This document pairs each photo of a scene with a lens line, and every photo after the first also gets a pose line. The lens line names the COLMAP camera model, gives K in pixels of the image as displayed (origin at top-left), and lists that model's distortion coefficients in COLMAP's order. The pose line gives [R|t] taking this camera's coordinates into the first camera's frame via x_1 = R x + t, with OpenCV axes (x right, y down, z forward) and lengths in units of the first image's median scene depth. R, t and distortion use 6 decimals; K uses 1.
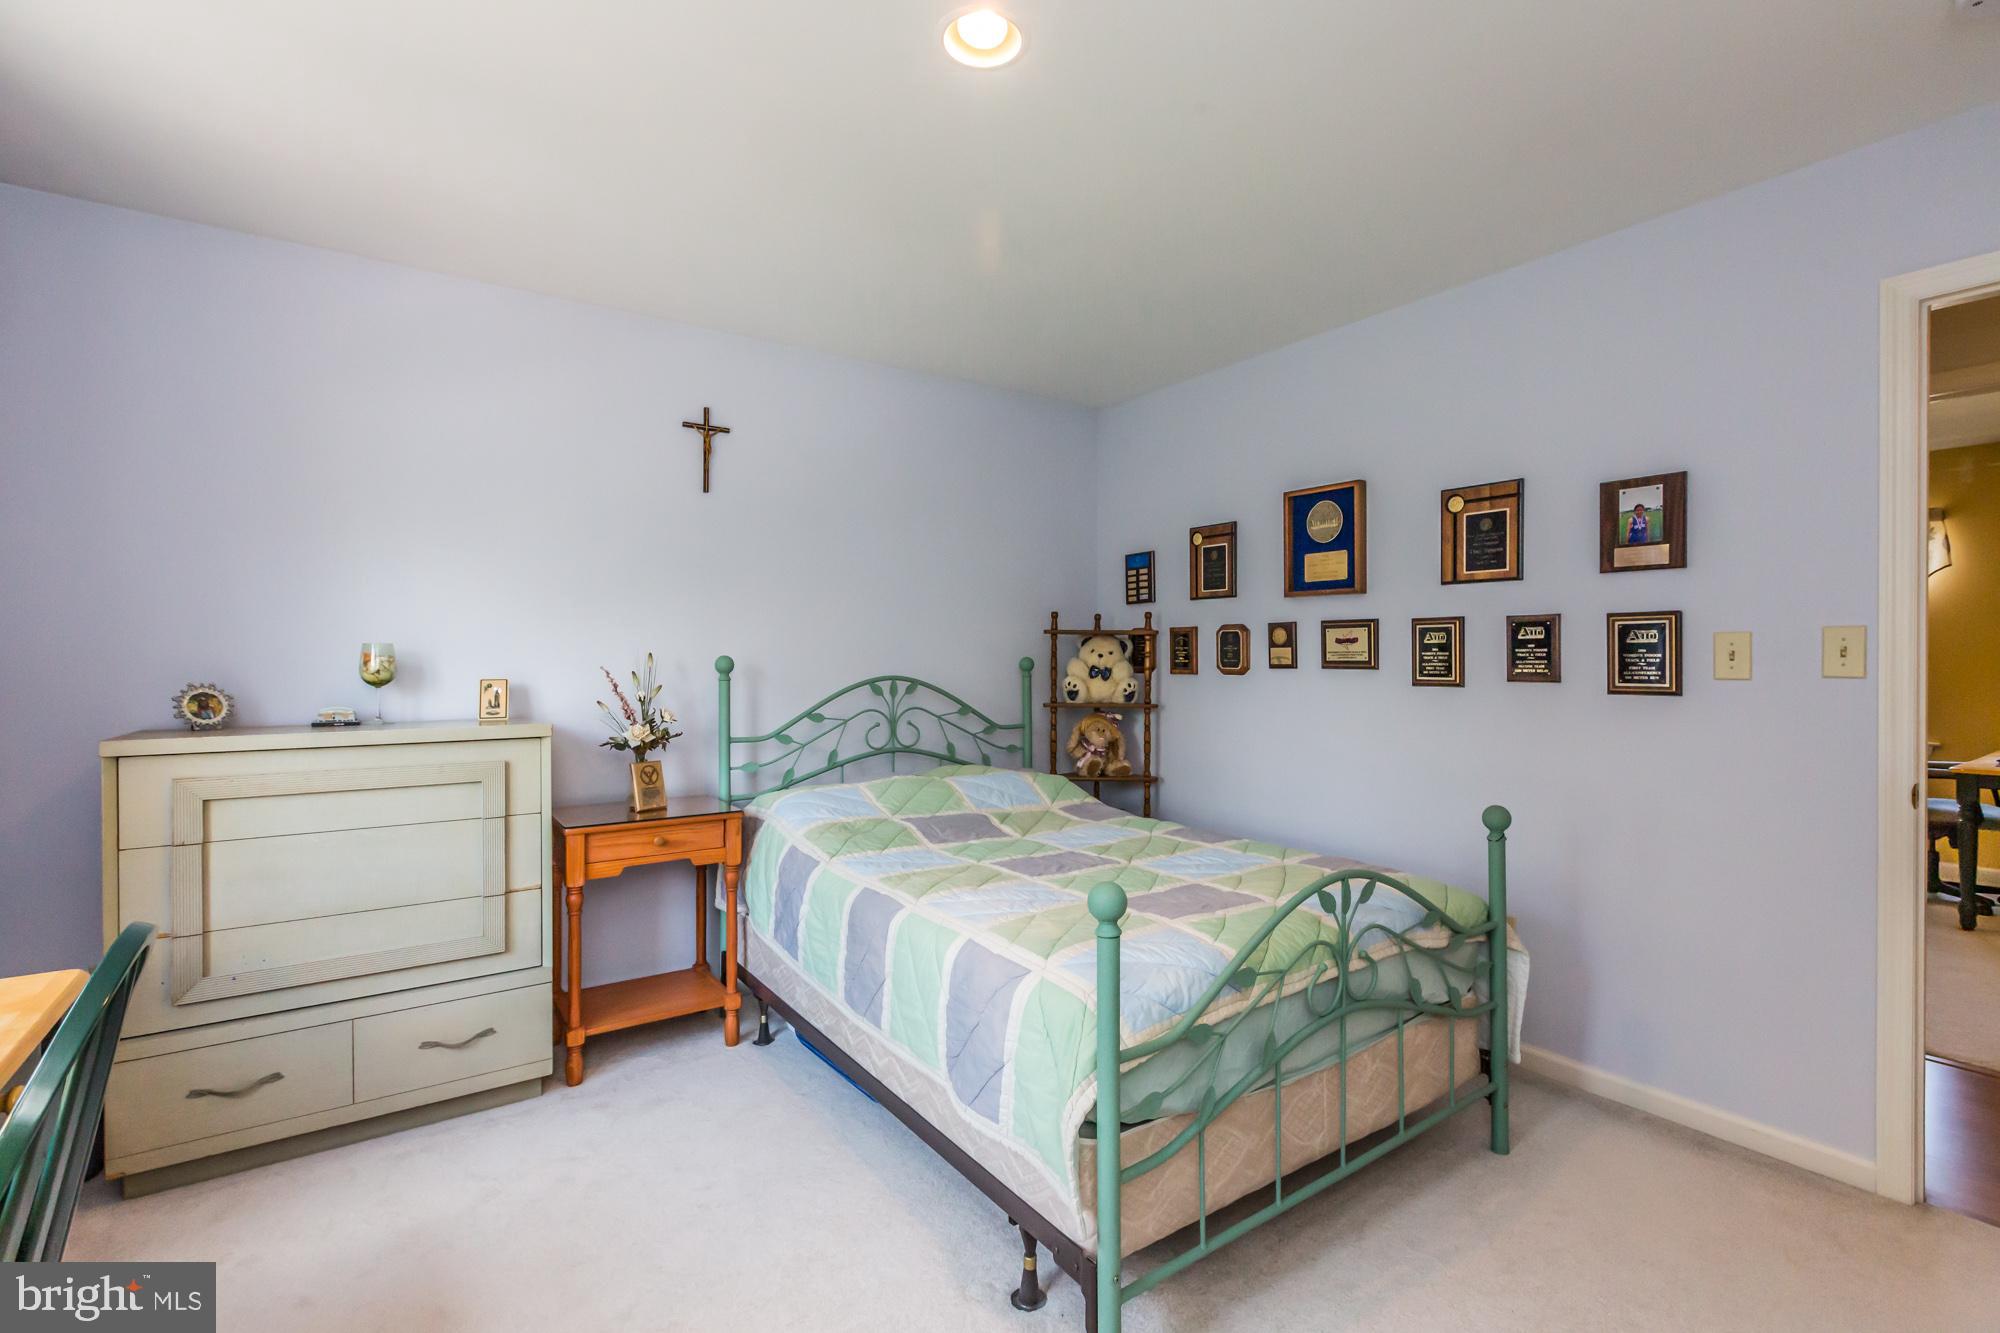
lens RADIAL K [[904.3, 0, 1003.0], [0, 904.3, 655.9], [0, 0, 1]] dist [-0.001160, -0.000547]
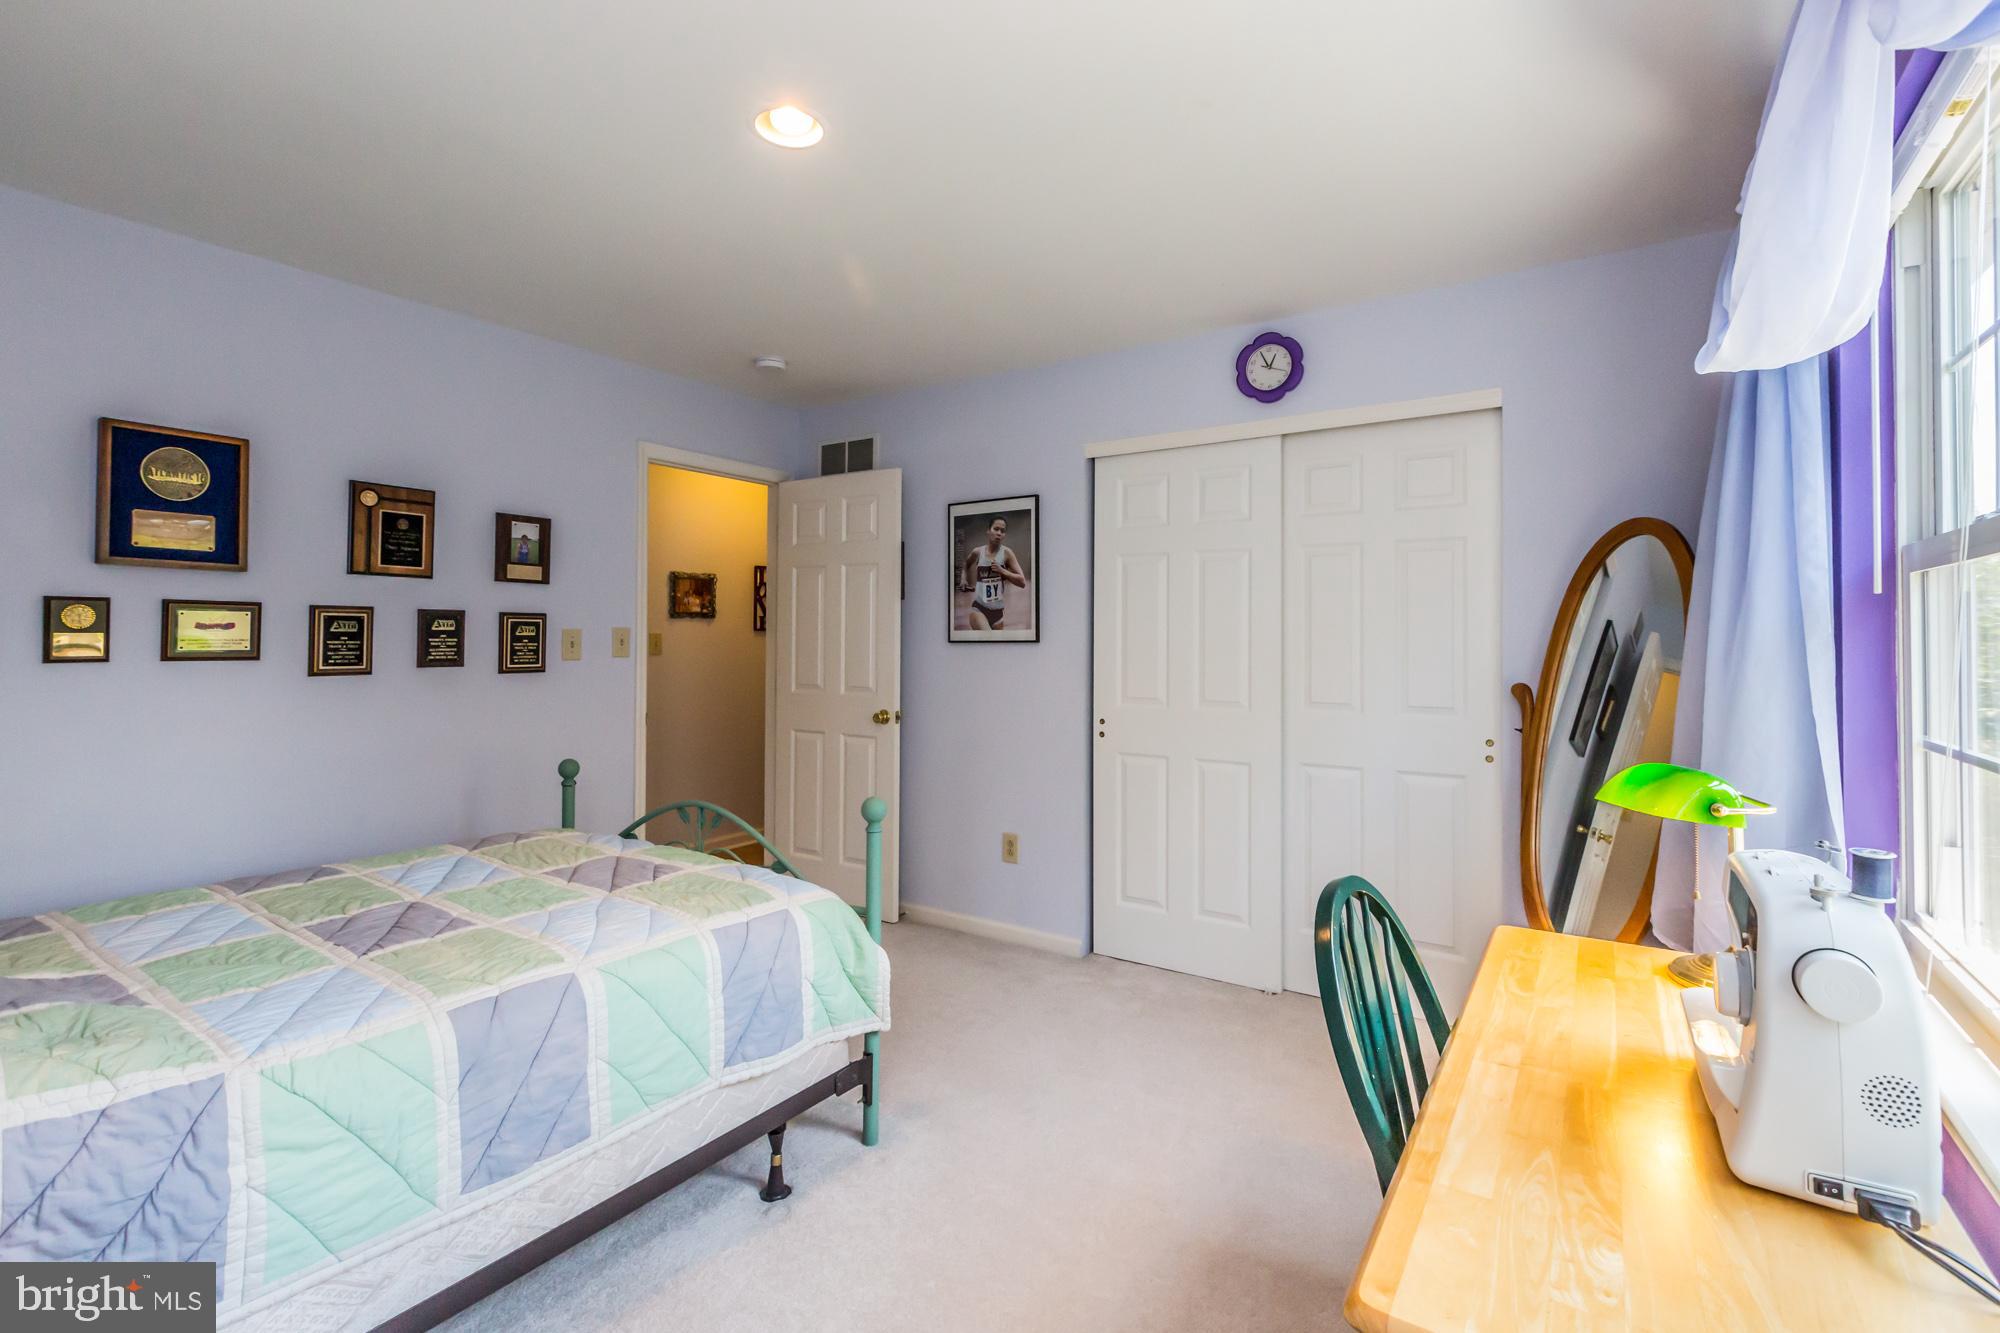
lens RADIAL K [[904.3, 0, 1003.0], [0, 904.3, 655.9], [0, 0, 1]] dist [-0.001160, -0.000547]
pose [[-0.352227, -0.017958, 0.935742, -0.657829], [-0.007649, 0.999838, 0.016309, -0.008583], [-0.935883, -0.001413, -0.352307, 0.621276]]
